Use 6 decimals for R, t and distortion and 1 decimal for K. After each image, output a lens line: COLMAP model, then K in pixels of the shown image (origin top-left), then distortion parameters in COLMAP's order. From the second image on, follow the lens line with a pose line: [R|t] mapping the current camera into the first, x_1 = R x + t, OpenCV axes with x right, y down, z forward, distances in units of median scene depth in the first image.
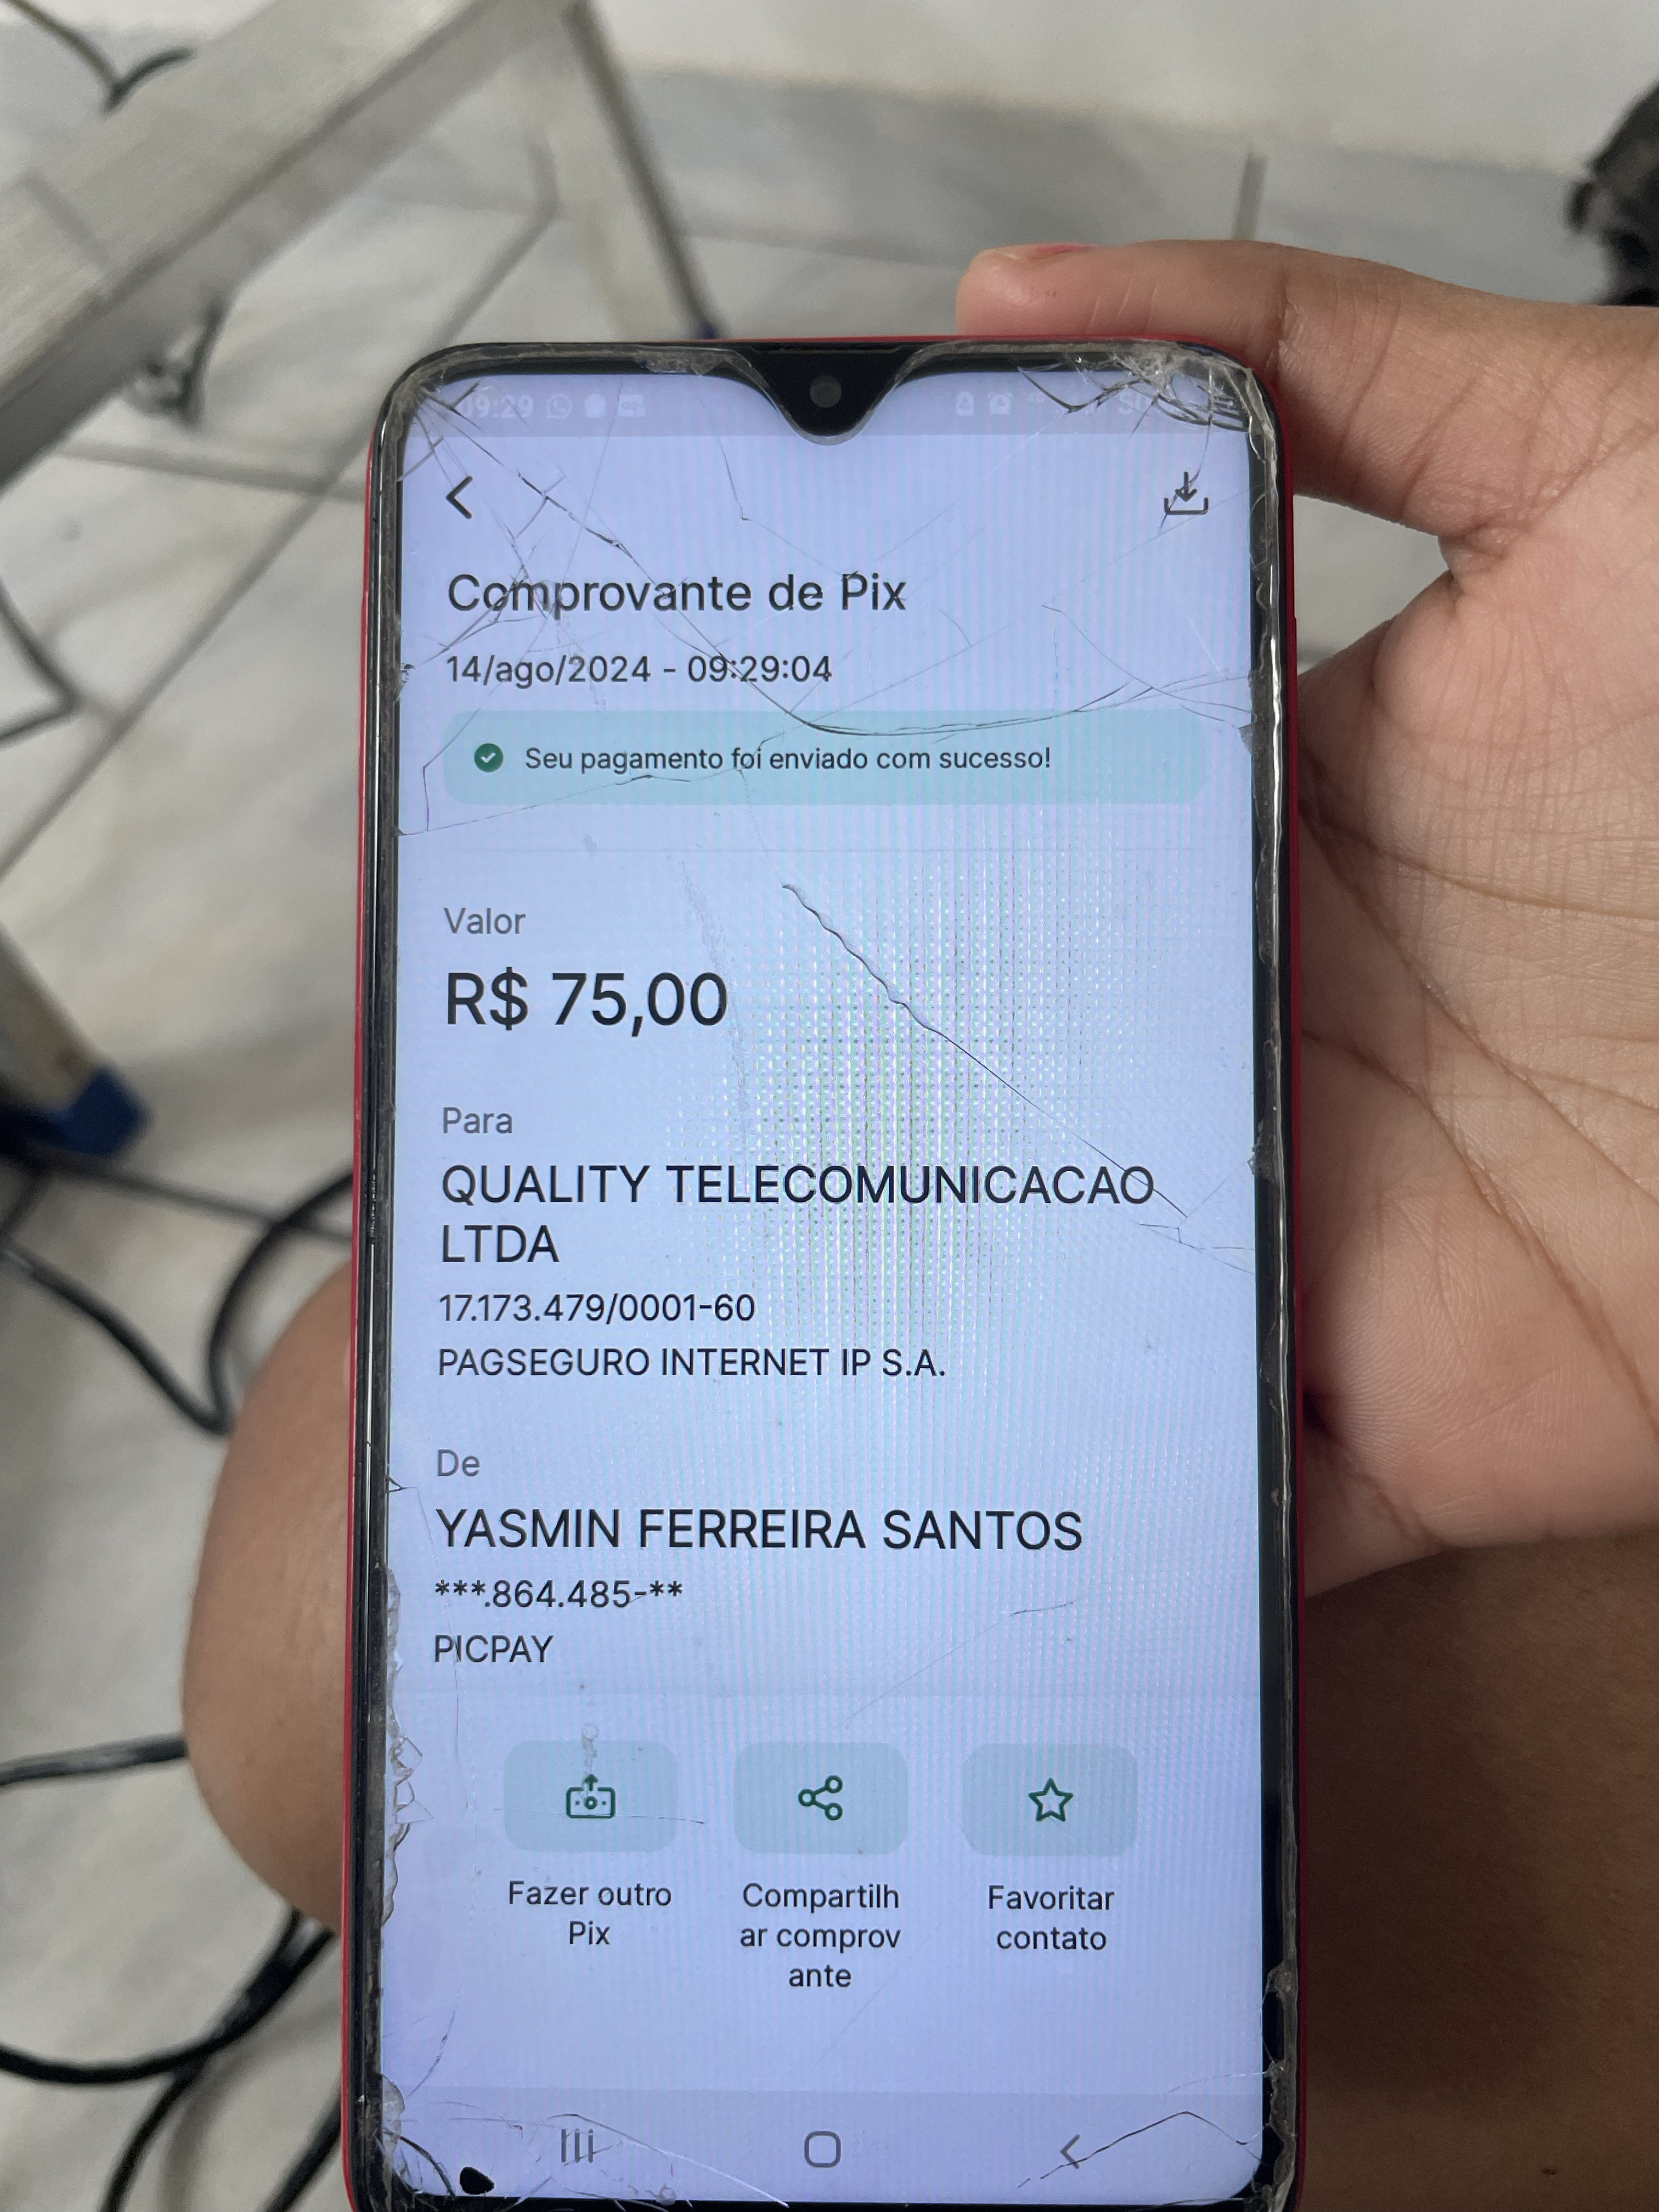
lens RADIAL K [[1672.2, 0, 829.5], [0, 1672.2, 1106.0], [0, 0, 1]] dist [0.068514, -0.098619]
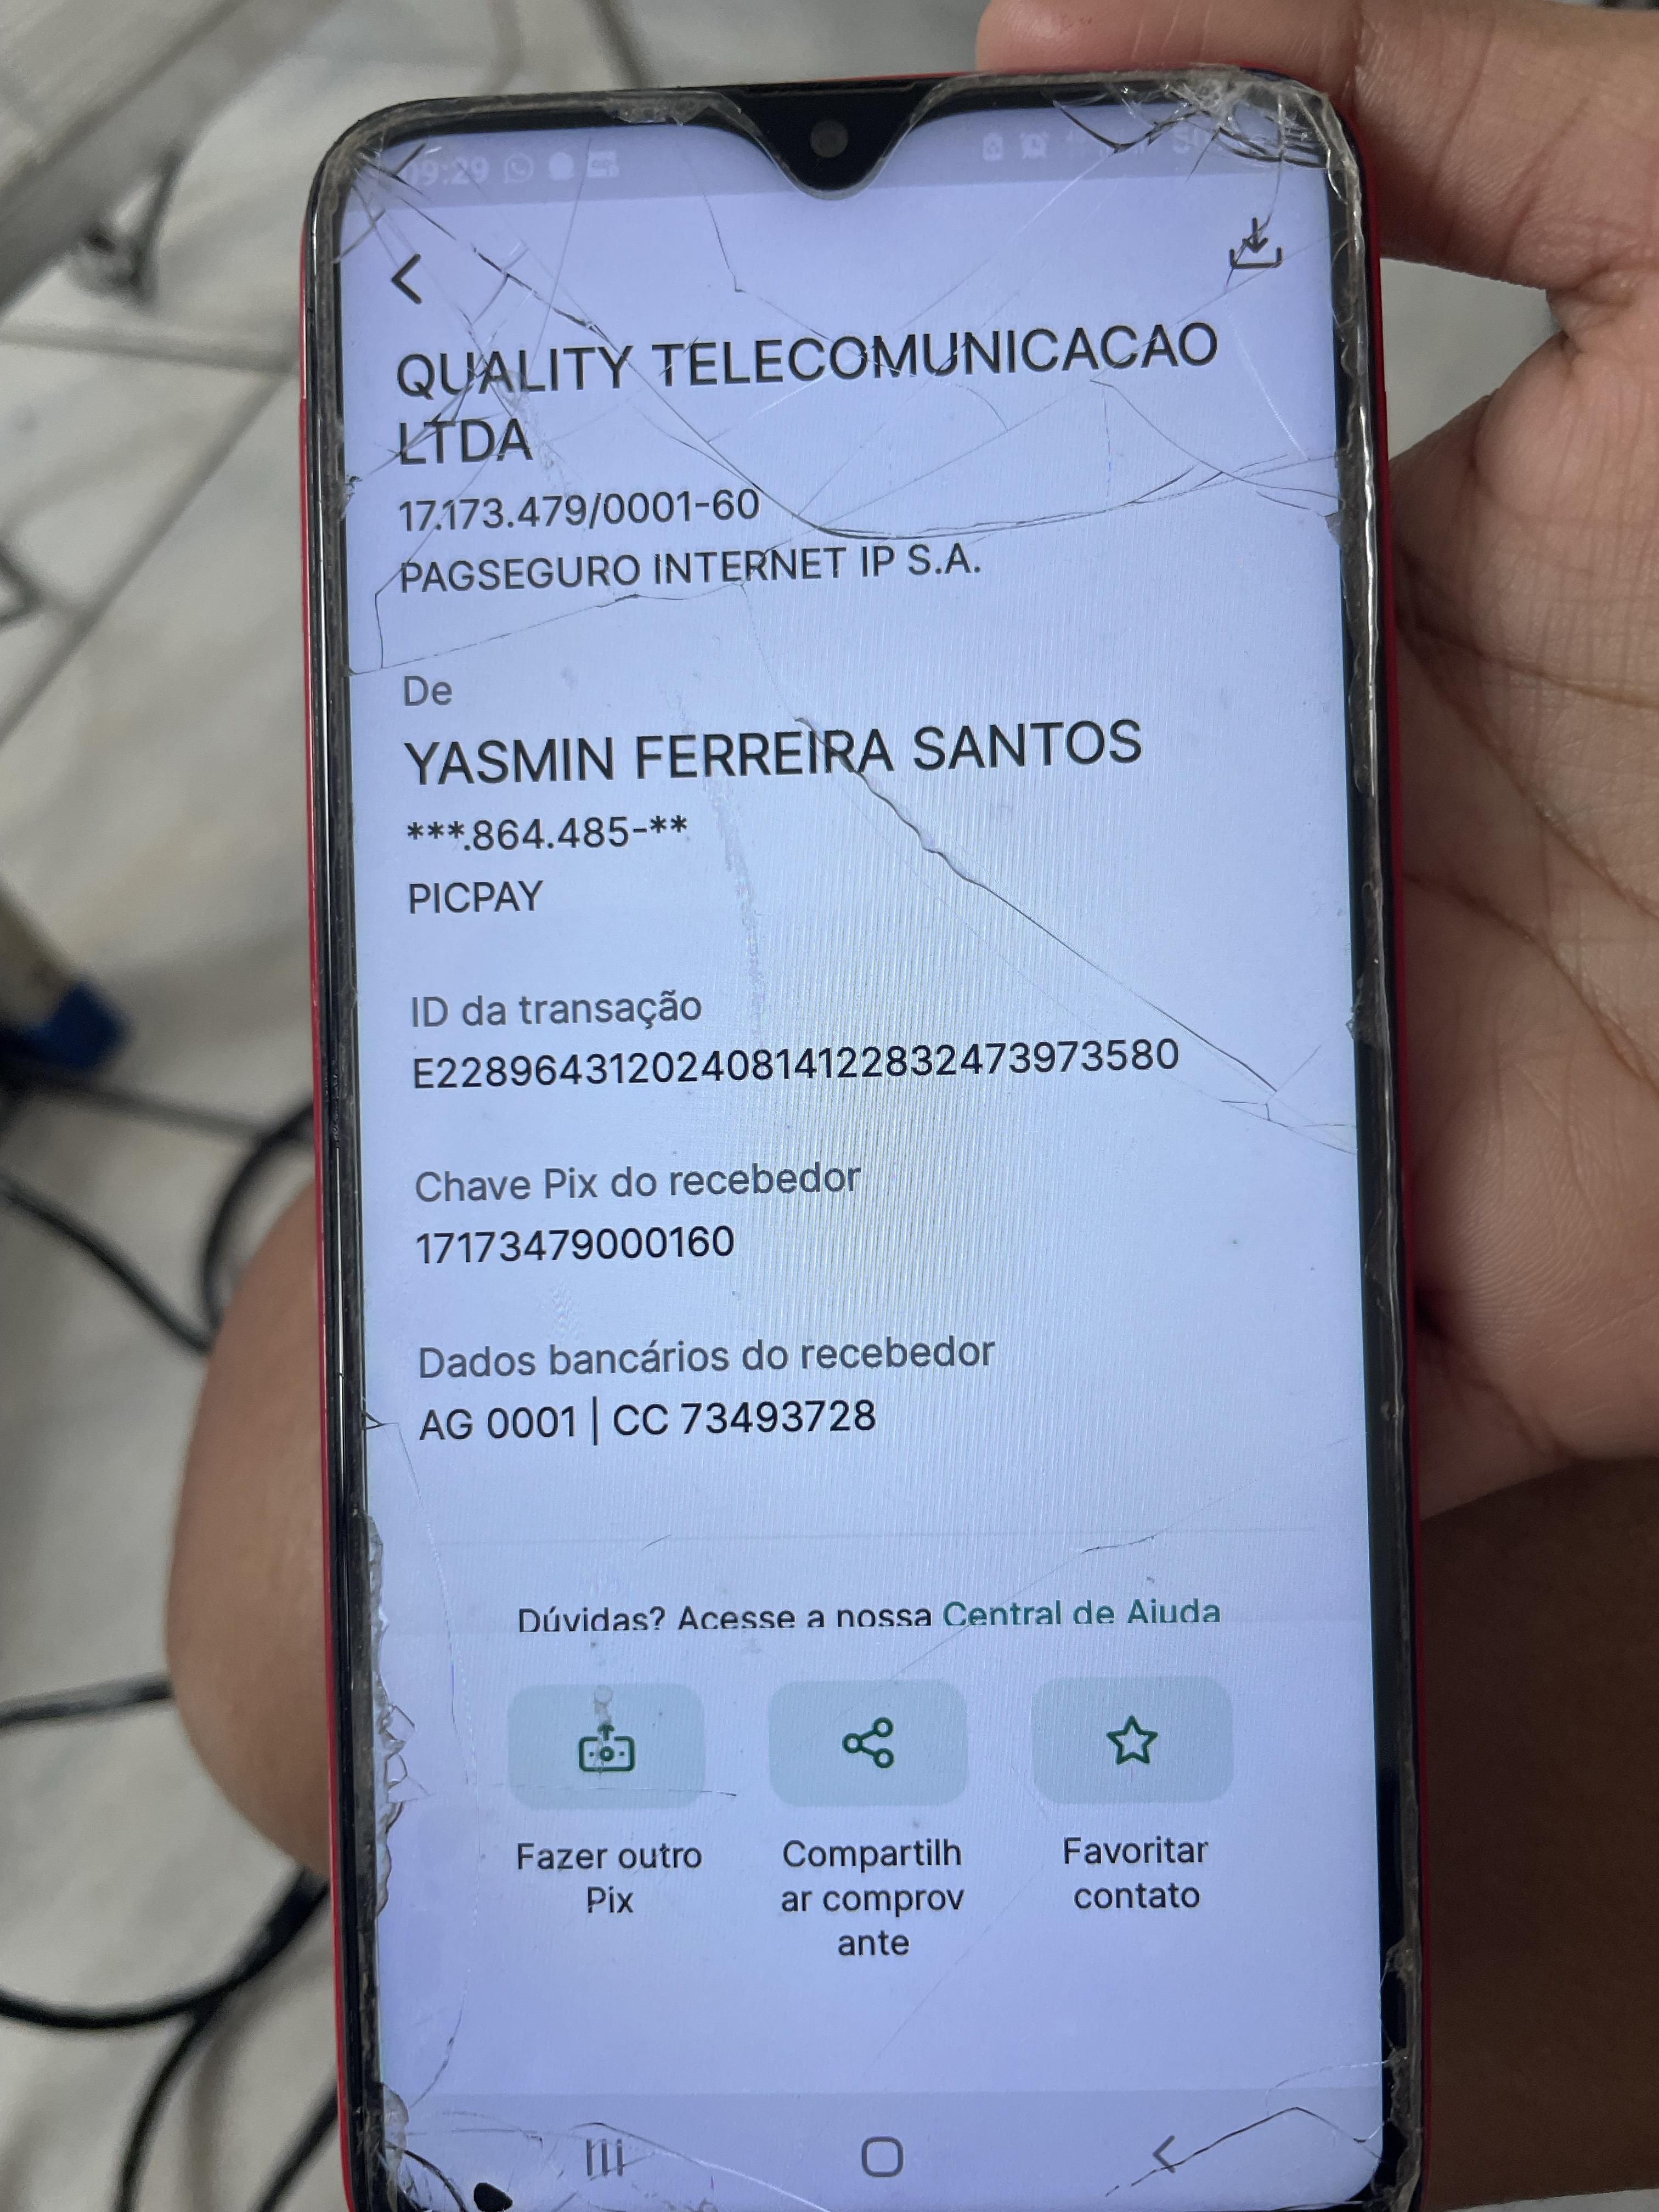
lens RADIAL K [[1672.2, 0, 829.5], [0, 1672.2, 1106.0], [0, 0, 1]] dist [0.068514, -0.098619]
pose [[0.999401, -0.028637, -0.019407, 0.000926], [0.029933, 0.997087, 0.070159, 0.006207], [0.017342, -0.070698, 0.997347, 0.119501]]
